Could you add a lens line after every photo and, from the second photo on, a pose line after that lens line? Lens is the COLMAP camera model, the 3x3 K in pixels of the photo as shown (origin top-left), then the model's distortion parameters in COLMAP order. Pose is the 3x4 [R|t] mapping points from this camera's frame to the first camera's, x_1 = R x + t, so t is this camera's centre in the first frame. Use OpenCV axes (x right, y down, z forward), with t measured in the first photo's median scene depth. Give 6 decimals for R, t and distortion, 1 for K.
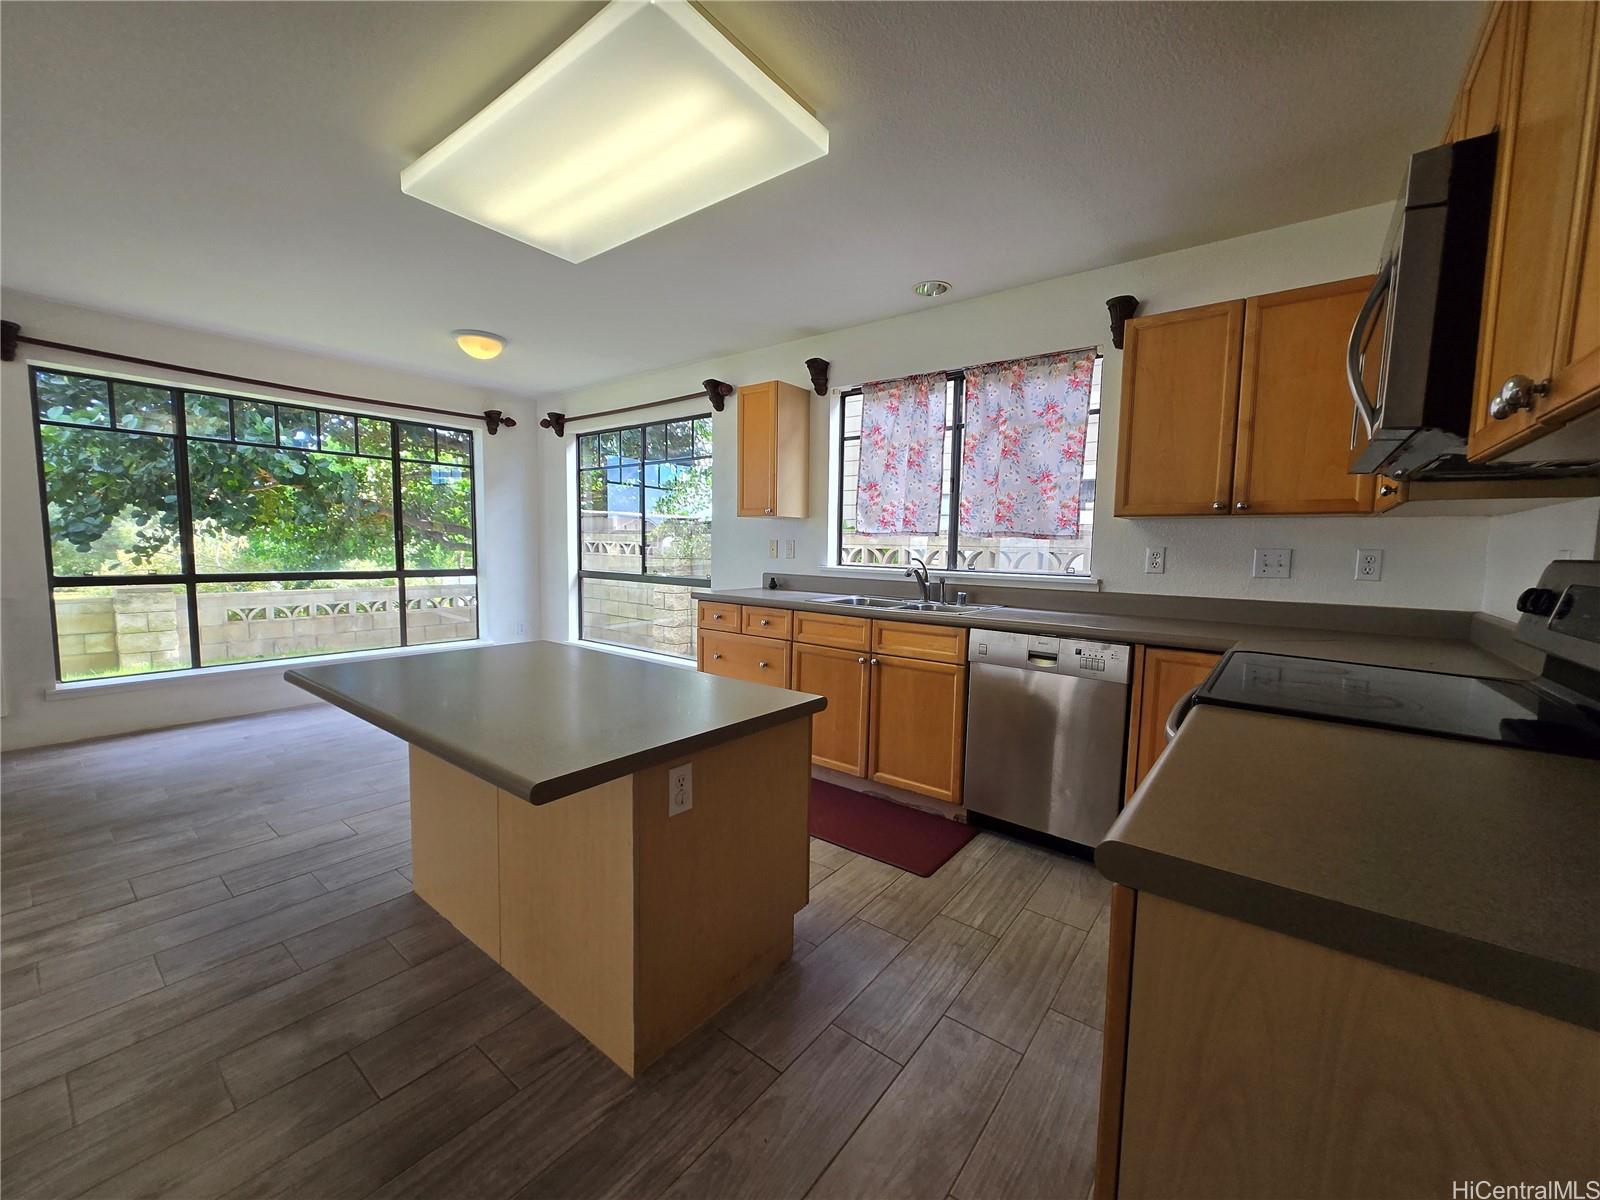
lens RADIAL K [[626.0, 0, 806.7], [0, 626.0, 602.1], [0, 0, 1]] dist [0.003094, -0.001810]
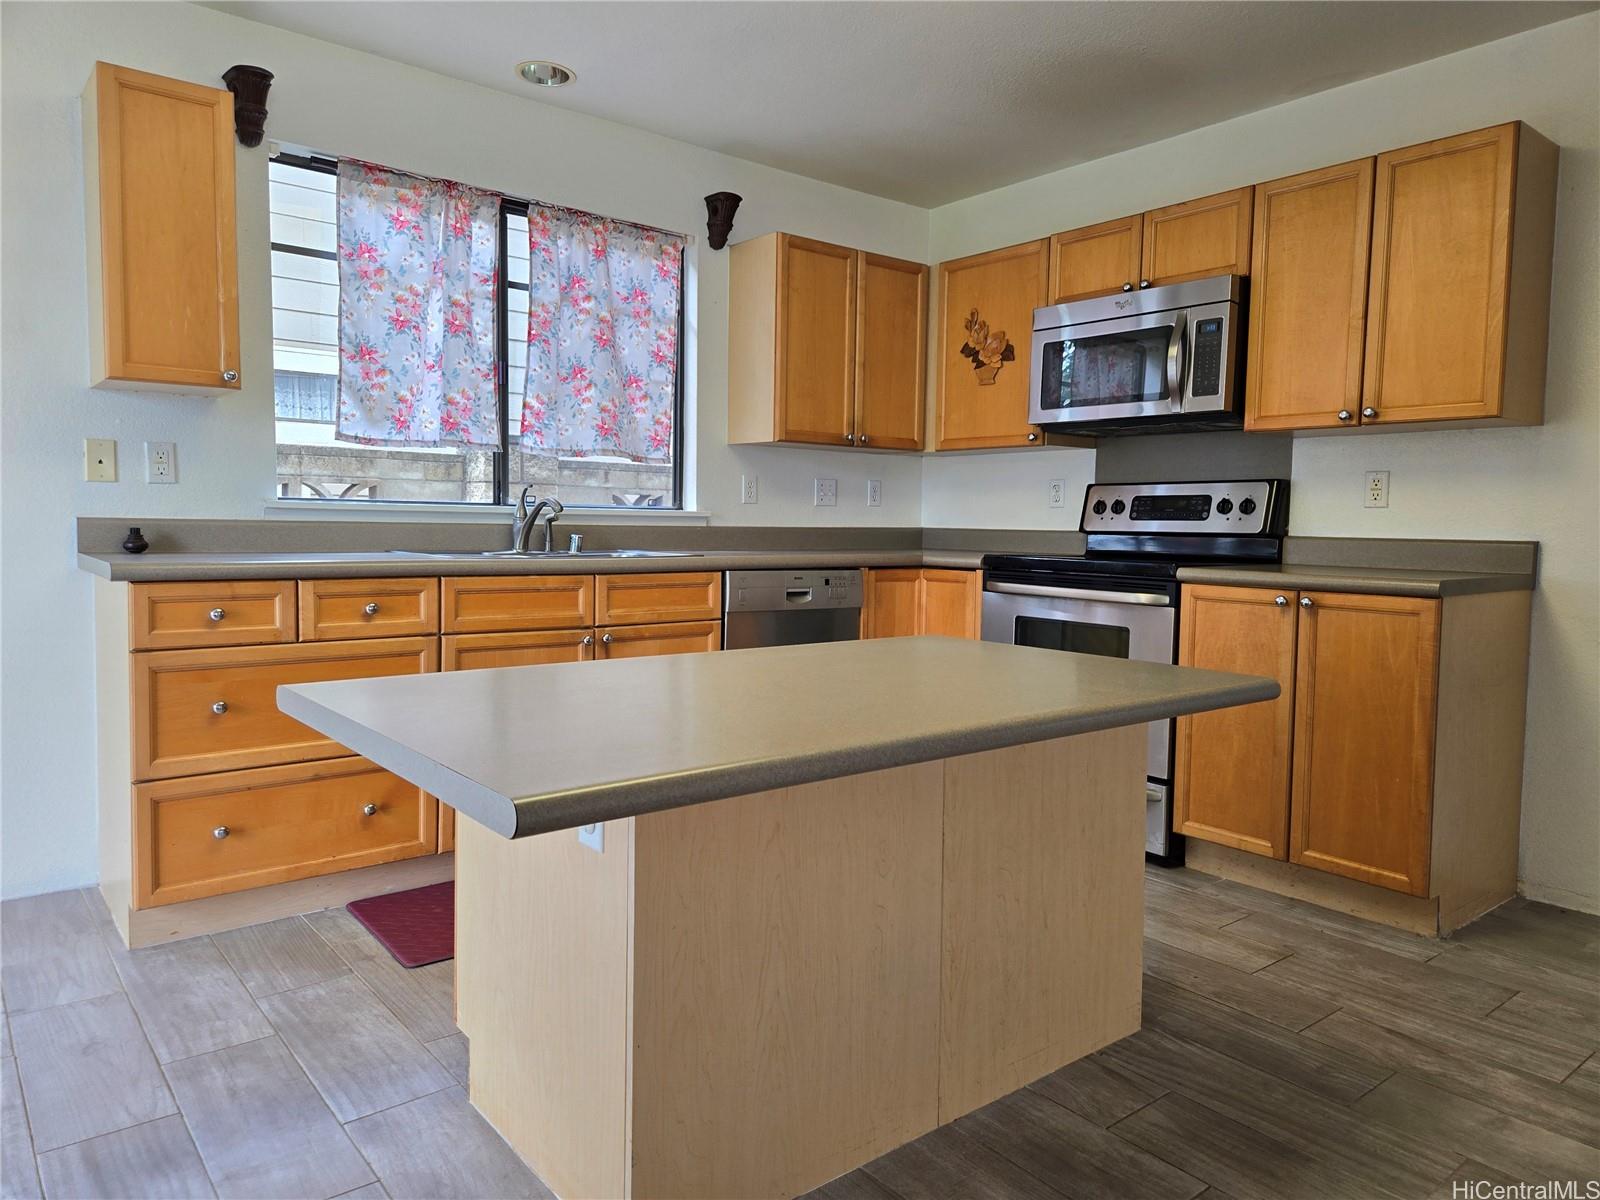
lens RADIAL K [[1075.9, 0, 802.4], [0, 1075.9, 589.0], [0, 0, 1]] dist [0.039717, 0.000809]
pose [[0.230276, -0.078449, 0.969958, -0.761172], [0.074485, 0.995242, 0.062811, -0.011082], [-0.970271, 0.057784, 0.235024, 0.428438]]
